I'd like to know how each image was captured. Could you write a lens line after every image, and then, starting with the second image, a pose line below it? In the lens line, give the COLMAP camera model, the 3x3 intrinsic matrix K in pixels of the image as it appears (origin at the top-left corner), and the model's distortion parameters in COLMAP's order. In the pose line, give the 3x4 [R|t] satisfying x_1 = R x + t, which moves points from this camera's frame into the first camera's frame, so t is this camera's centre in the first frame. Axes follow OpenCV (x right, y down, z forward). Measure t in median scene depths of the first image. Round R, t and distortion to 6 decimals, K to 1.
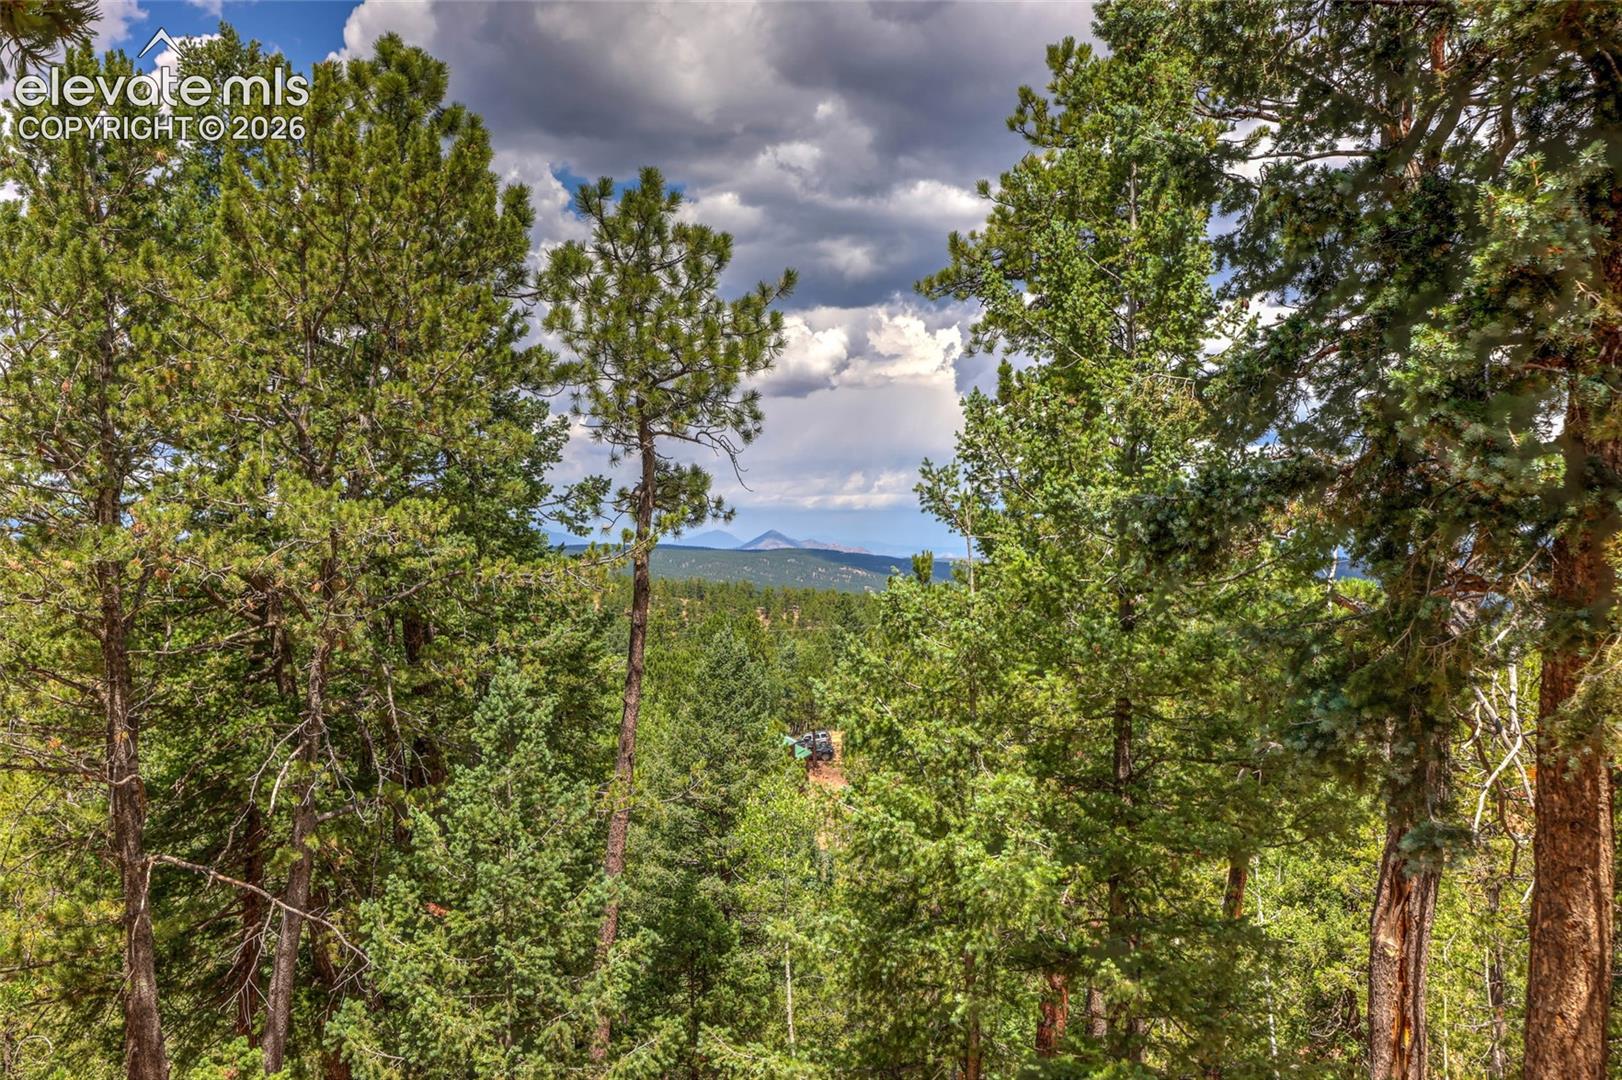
lens RADIAL K [[1414.3, 0, 813.0], [0, 1414.3, 543.4], [0, 0, 1]] dist [0.008428, 0.003807]
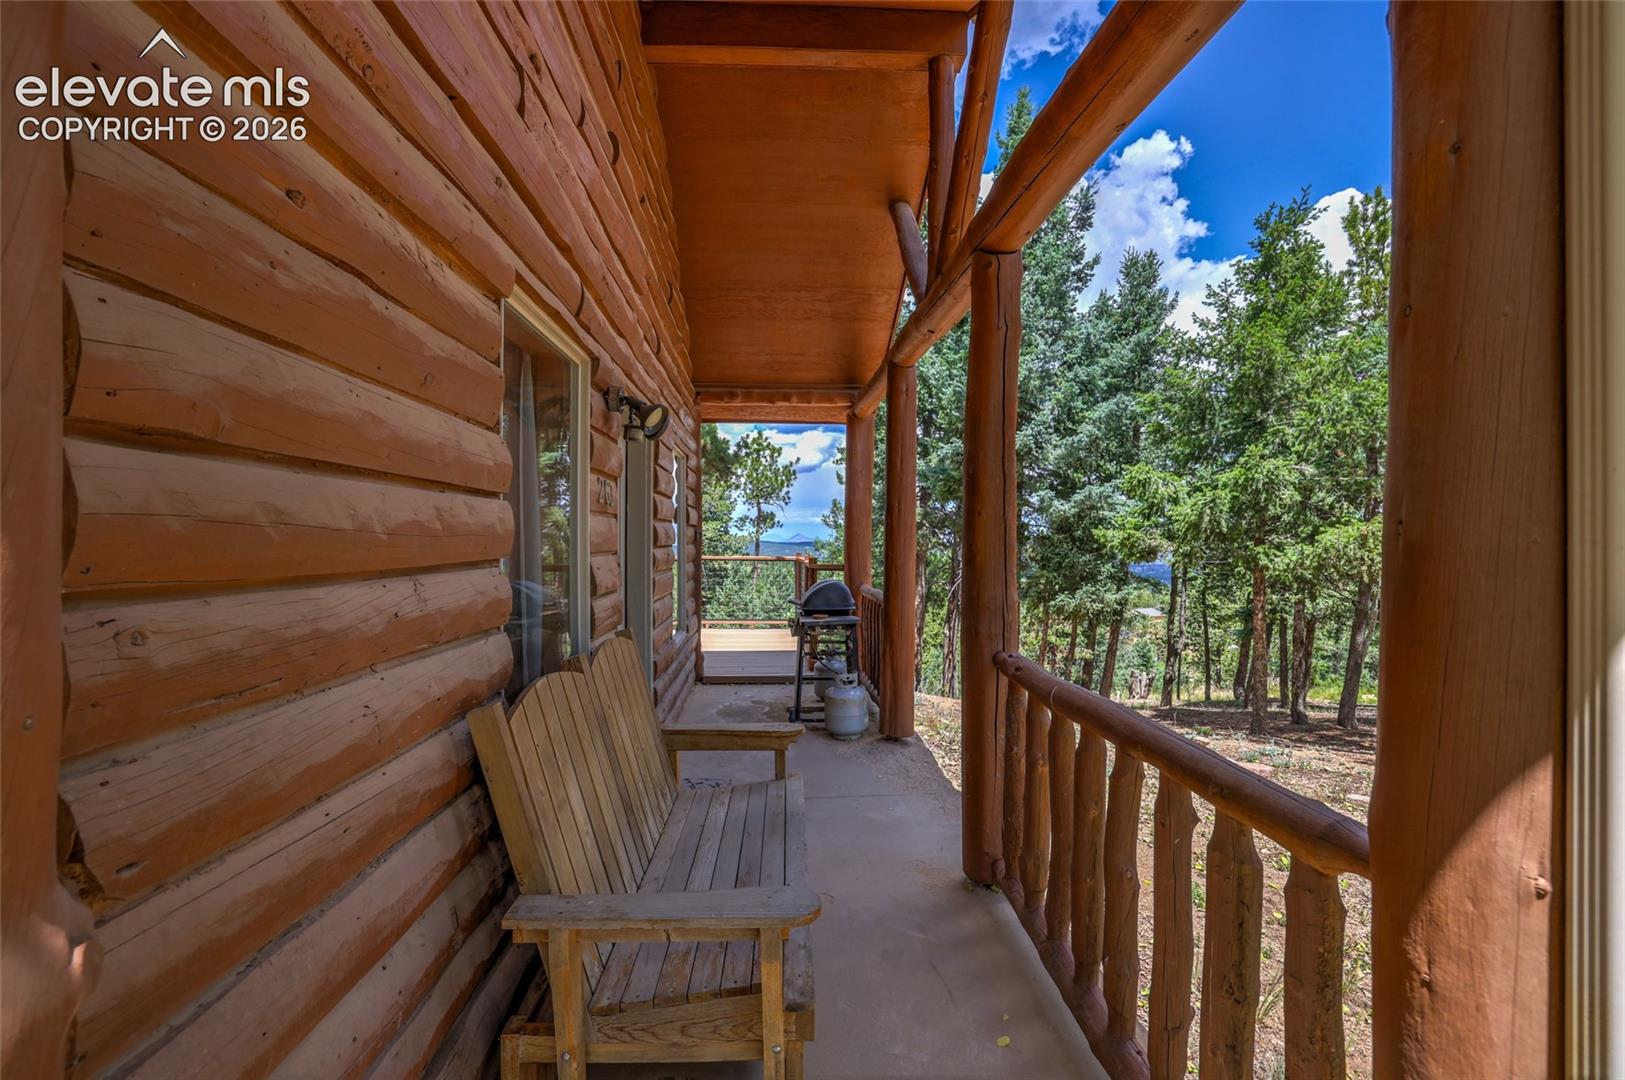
lens RADIAL K [[693.3, 0, 810.7], [0, 693.3, 539.4], [0, 0, 1]] dist [-0.001016, -0.000069]
pose [[0.999920, 0.000034, -0.012635, 0.038662], [-0.000049, 0.999999, -0.001165, 0.017953], [0.012635, 0.001166, 0.999920, -0.788960]]
